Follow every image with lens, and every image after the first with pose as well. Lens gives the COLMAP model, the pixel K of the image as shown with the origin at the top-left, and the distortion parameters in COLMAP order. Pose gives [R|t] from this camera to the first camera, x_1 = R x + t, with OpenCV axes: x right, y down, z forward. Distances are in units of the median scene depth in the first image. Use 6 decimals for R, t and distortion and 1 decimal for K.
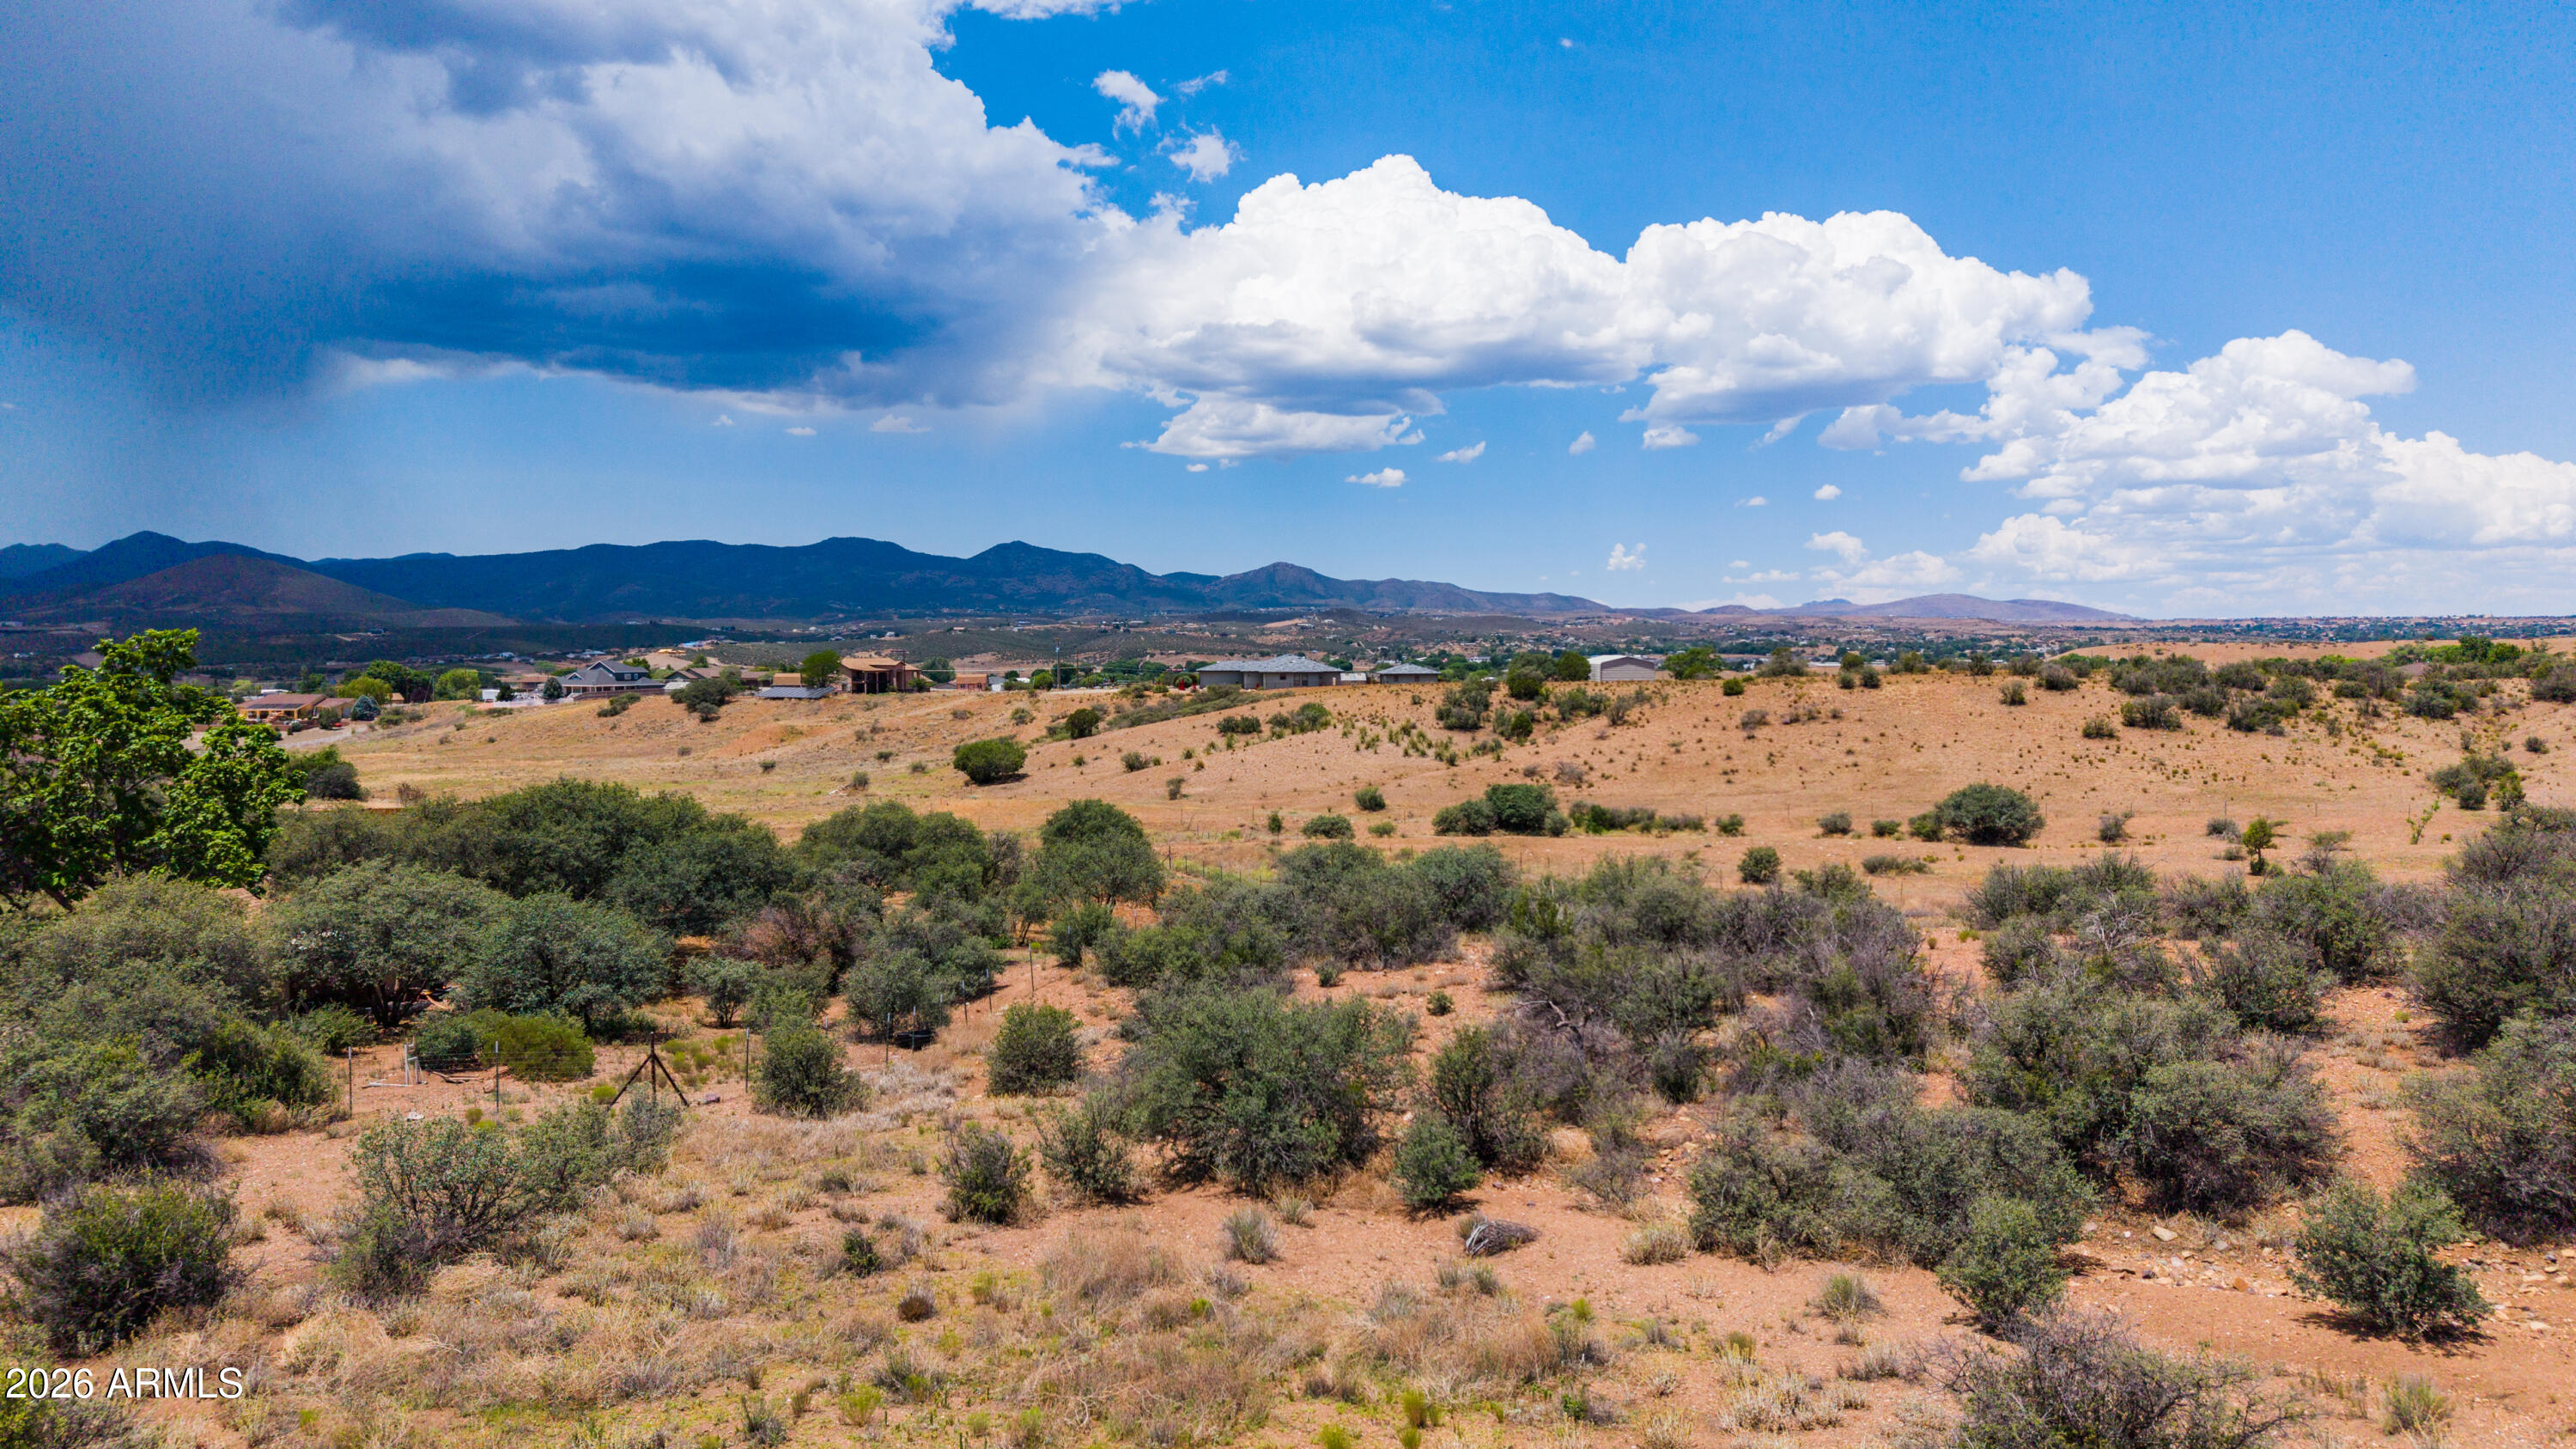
lens RADIAL K [[1711.9, 0, 1283.5], [0, 1711.9, 722.7], [0, 0, 1]] dist [0.116147, -0.134110]
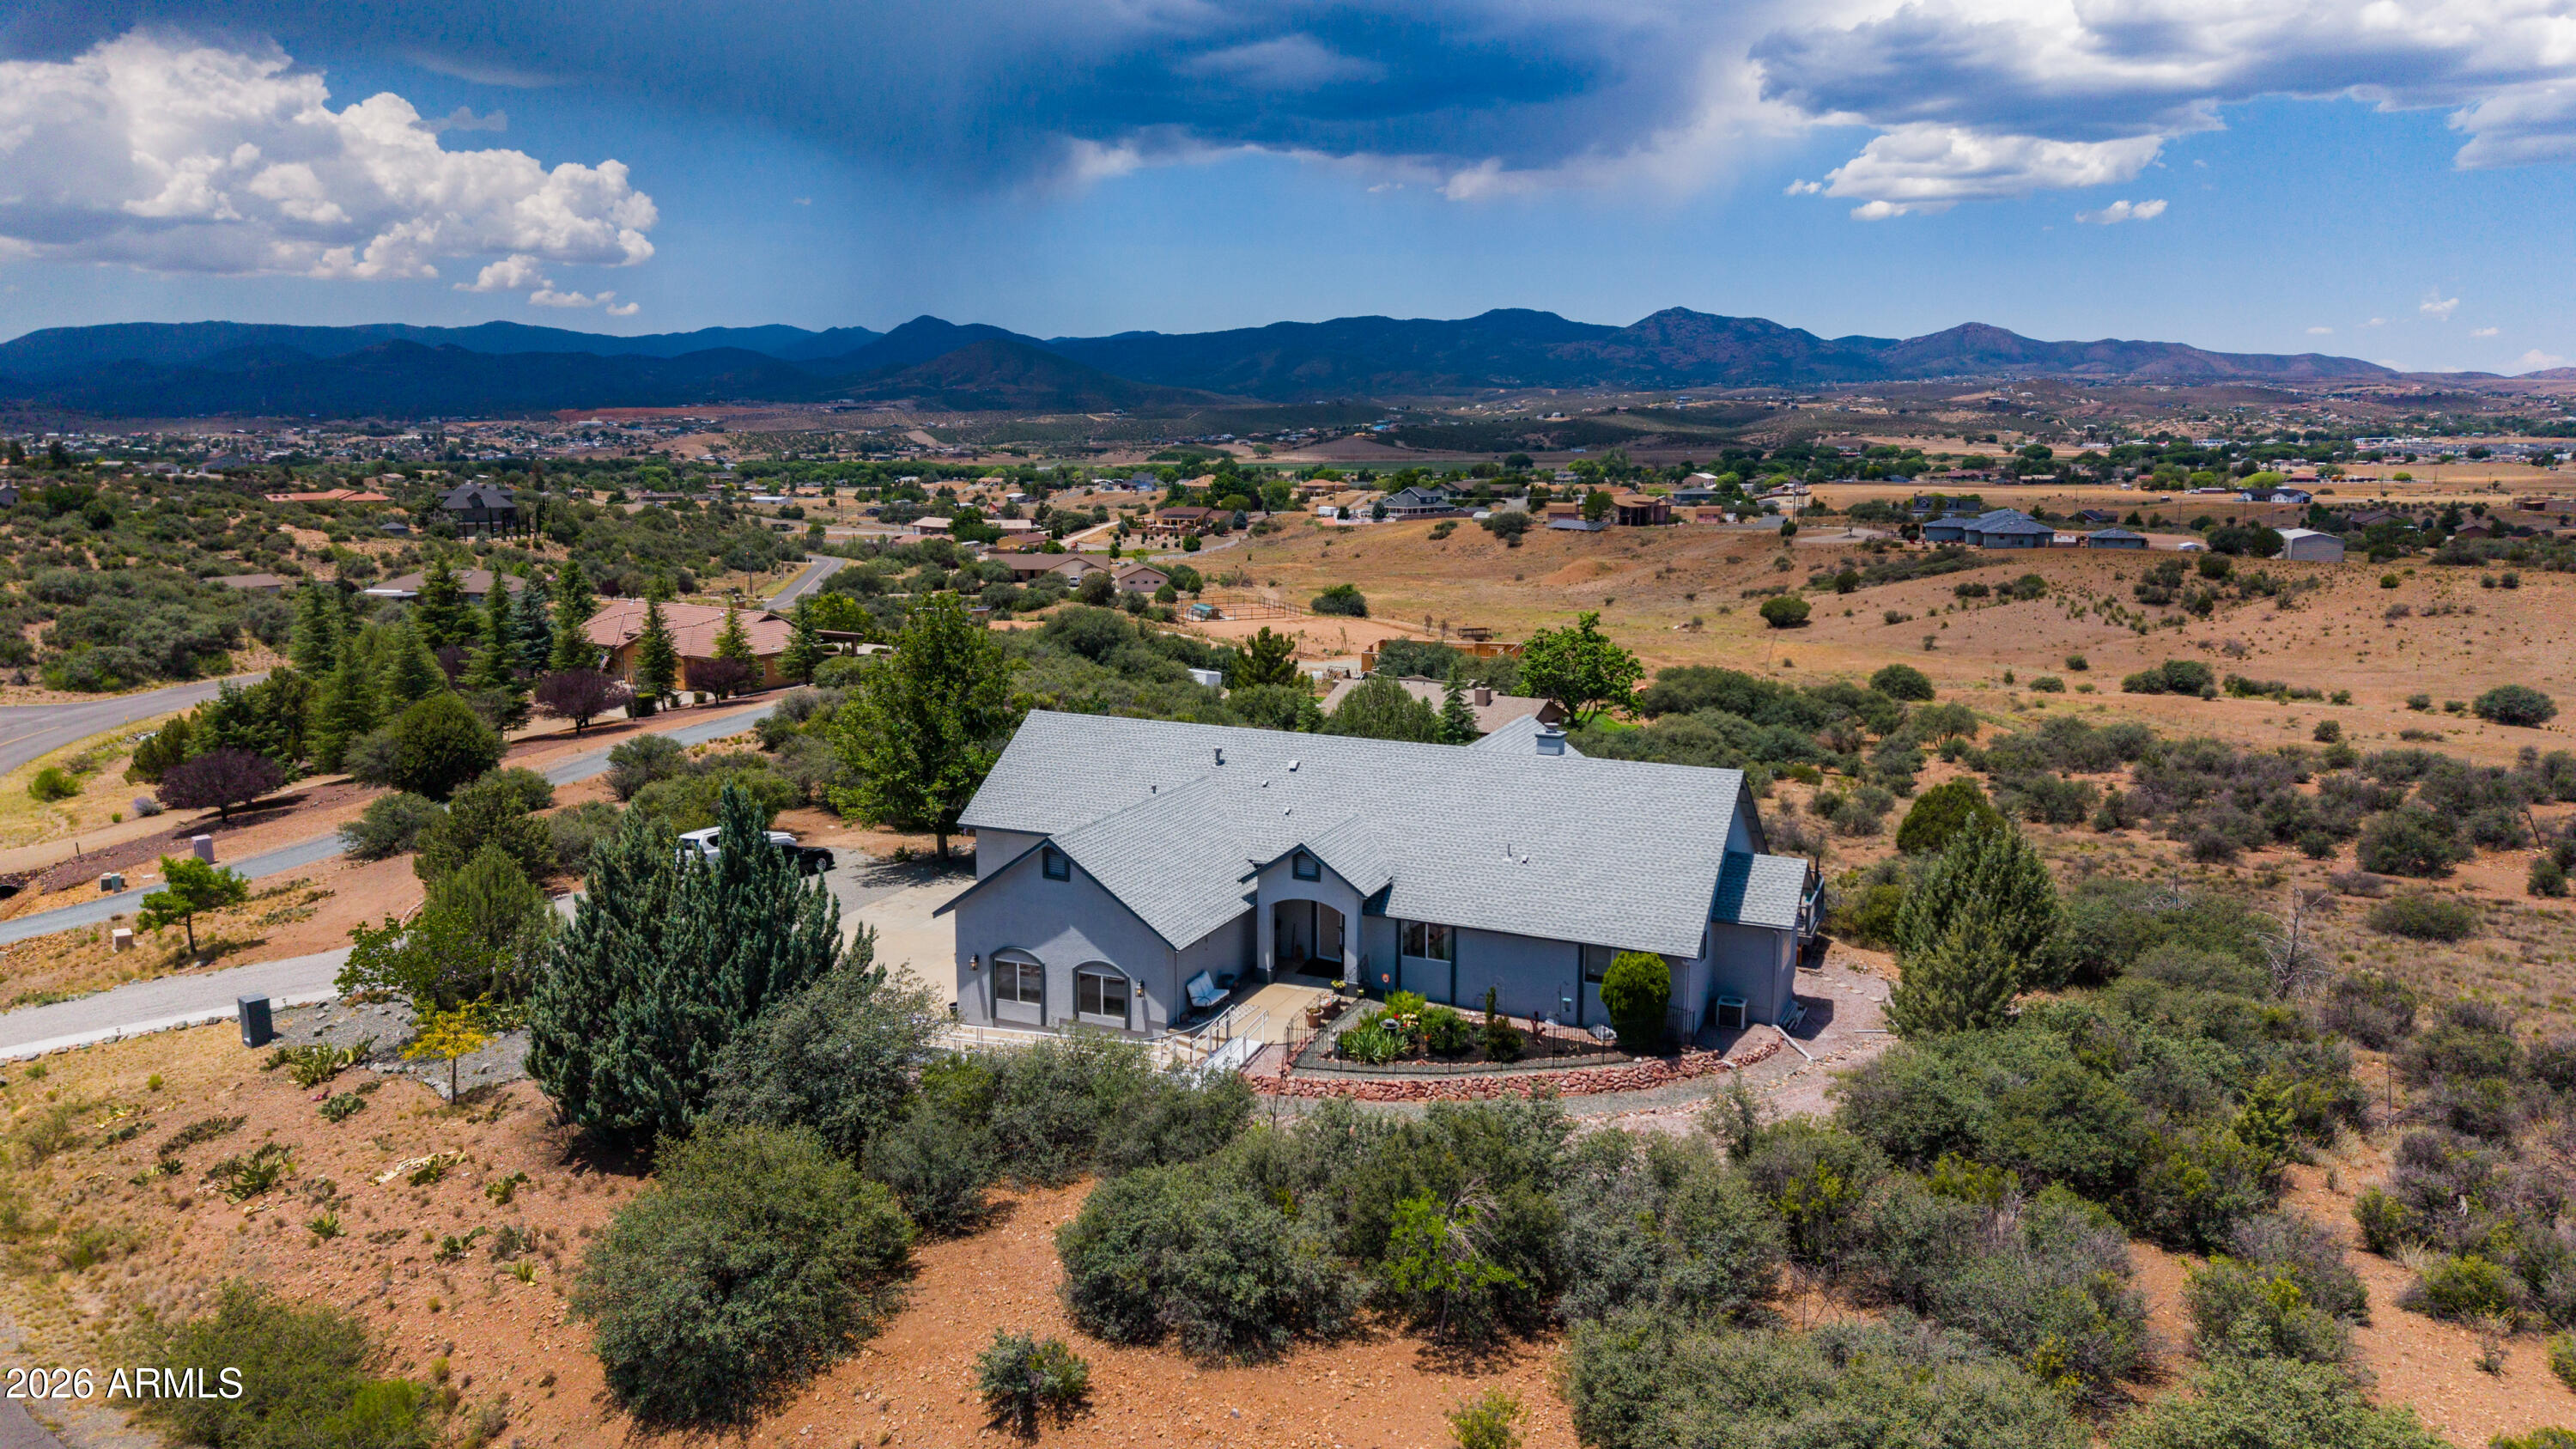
lens RADIAL K [[1718.3, 0, 1278.0], [0, 1718.3, 725.5], [0, 0, 1]] dist [0.068154, -0.058341]
pose [[0.931441, 0.068325, -0.357420, -0.041945], [-0.020222, 0.990416, 0.136631, -0.074468], [0.363329, -0.120036, 0.923896, -0.529278]]
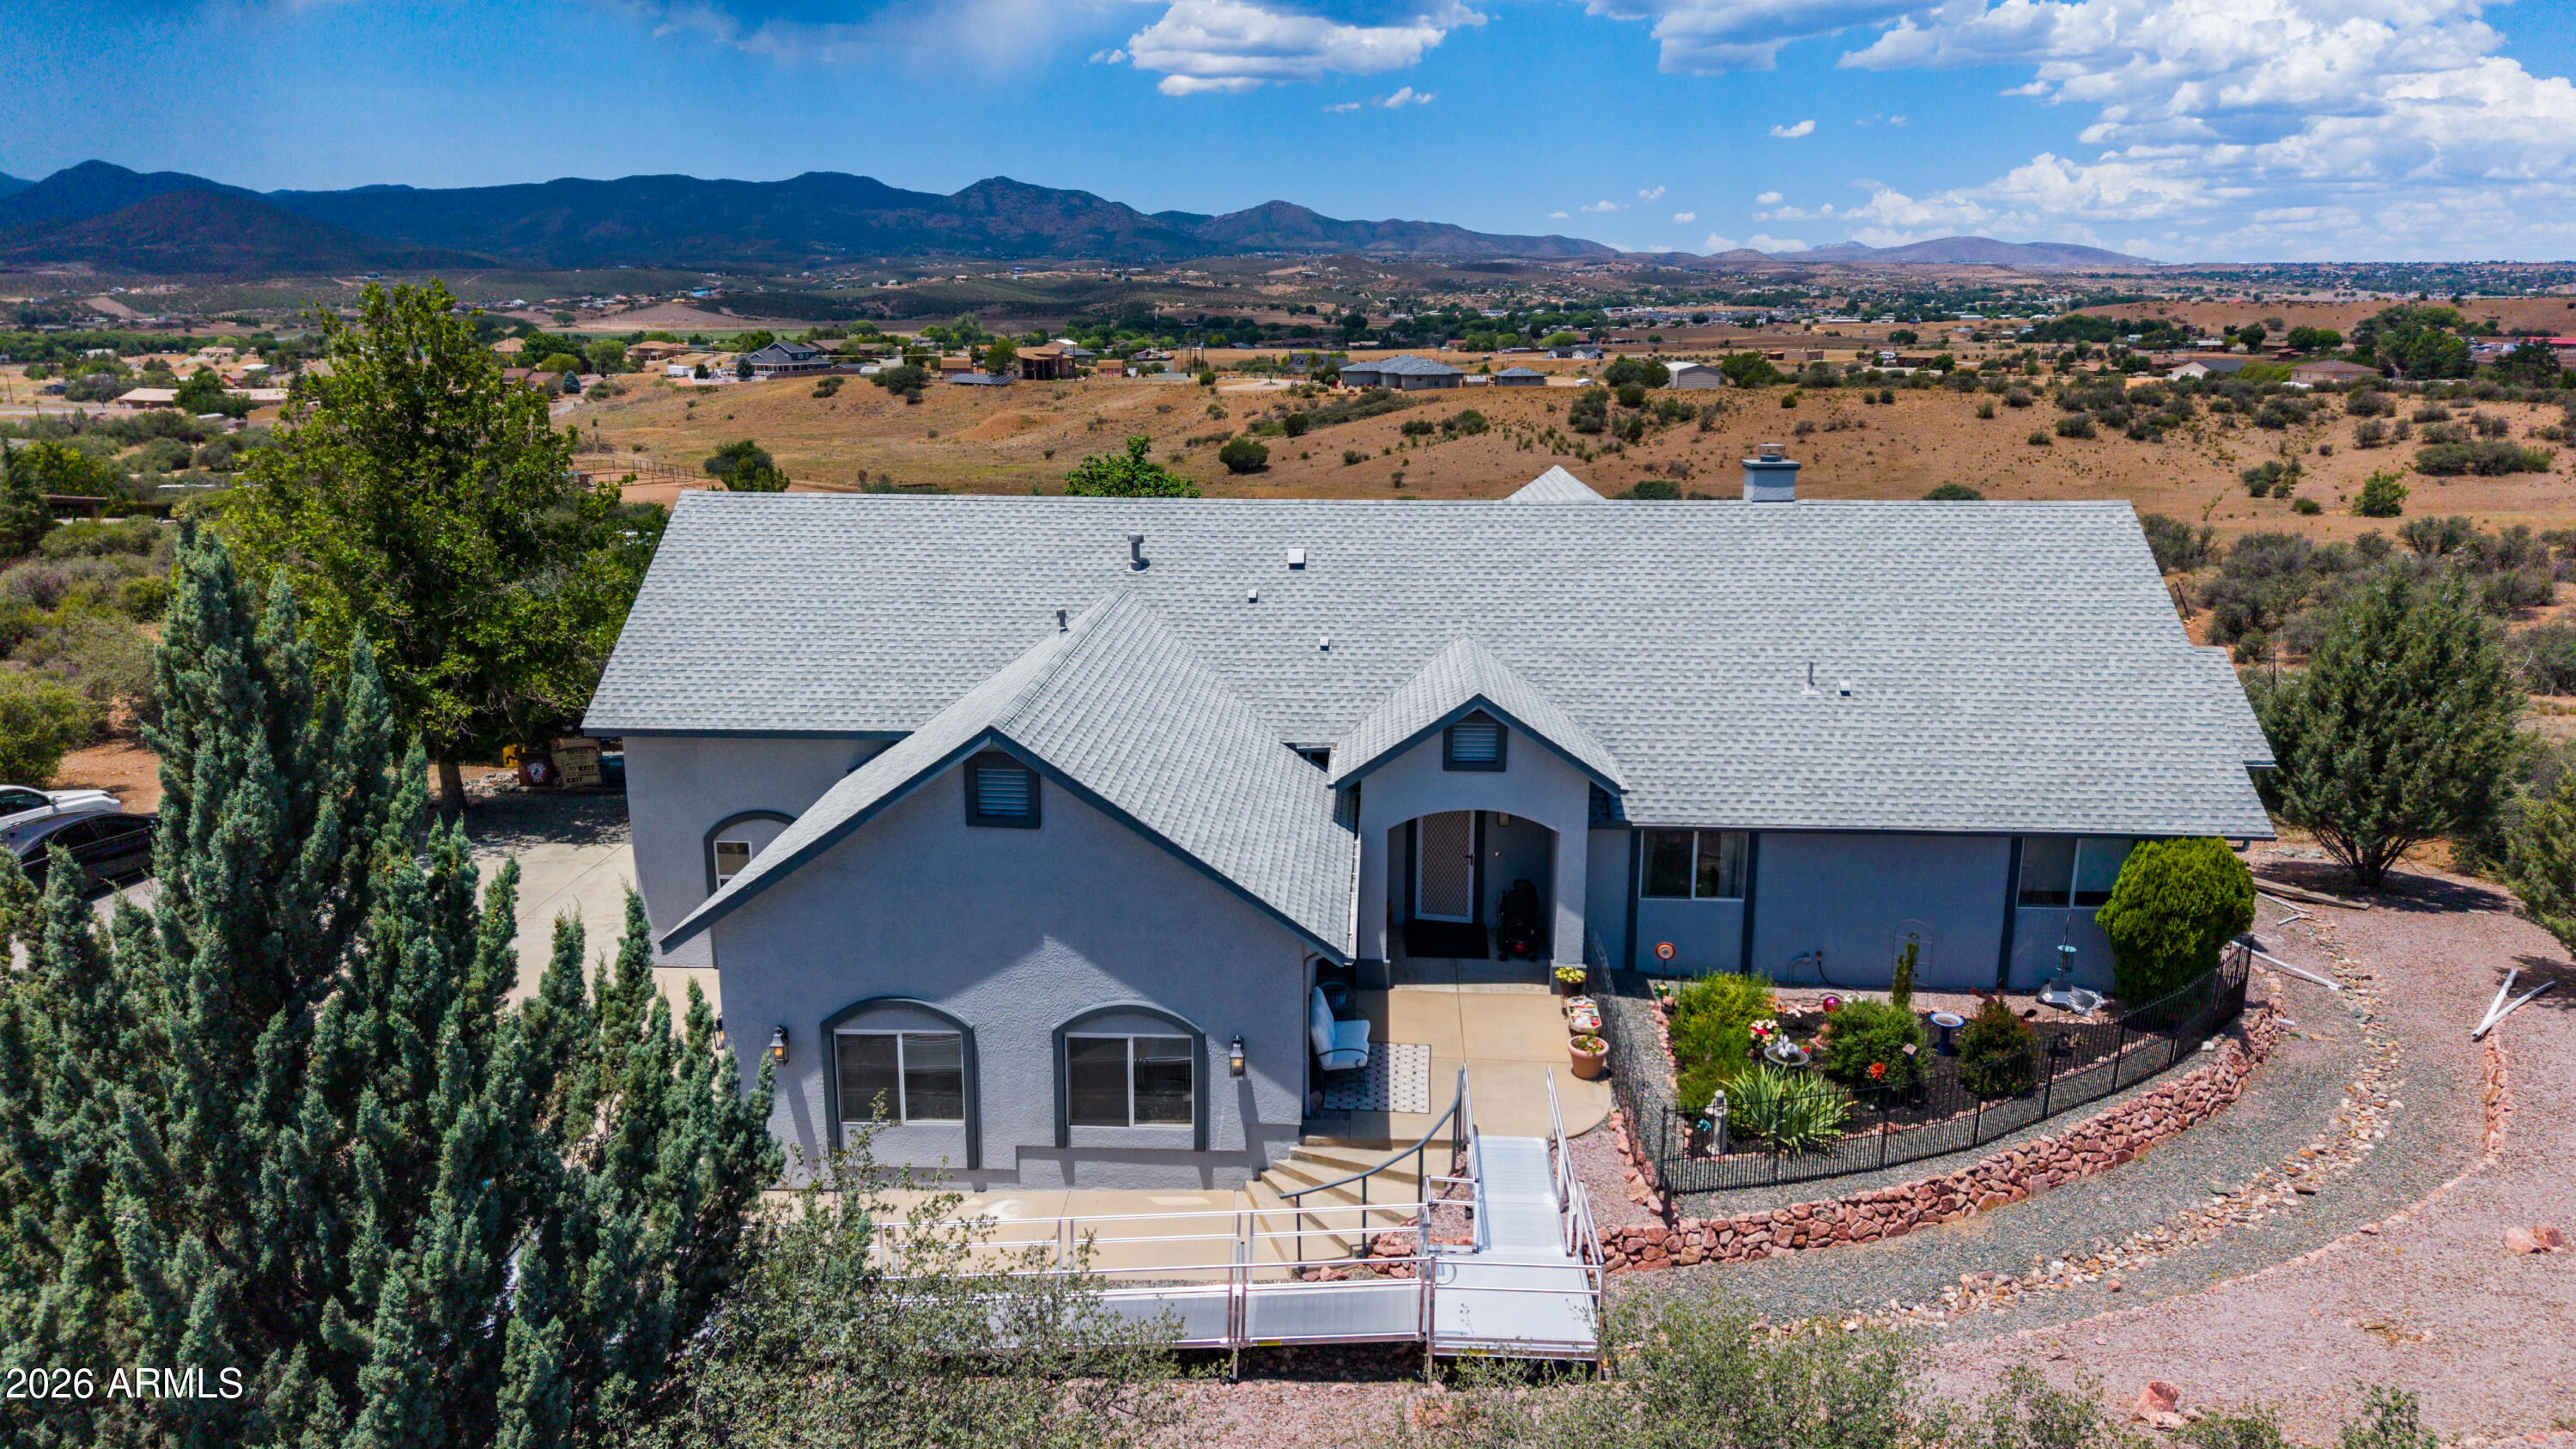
lens RADIAL K [[1723.2, 0, 1283.3], [0, 1723.2, 719.7], [0, 0, 1]] dist [0.081669, -0.075456]
pose [[0.999985, 0.002177, 0.005016, -0.148287], [-0.003122, 0.980433, 0.196827, -0.042930], [-0.004489, -0.196839, 0.980425, -0.408328]]
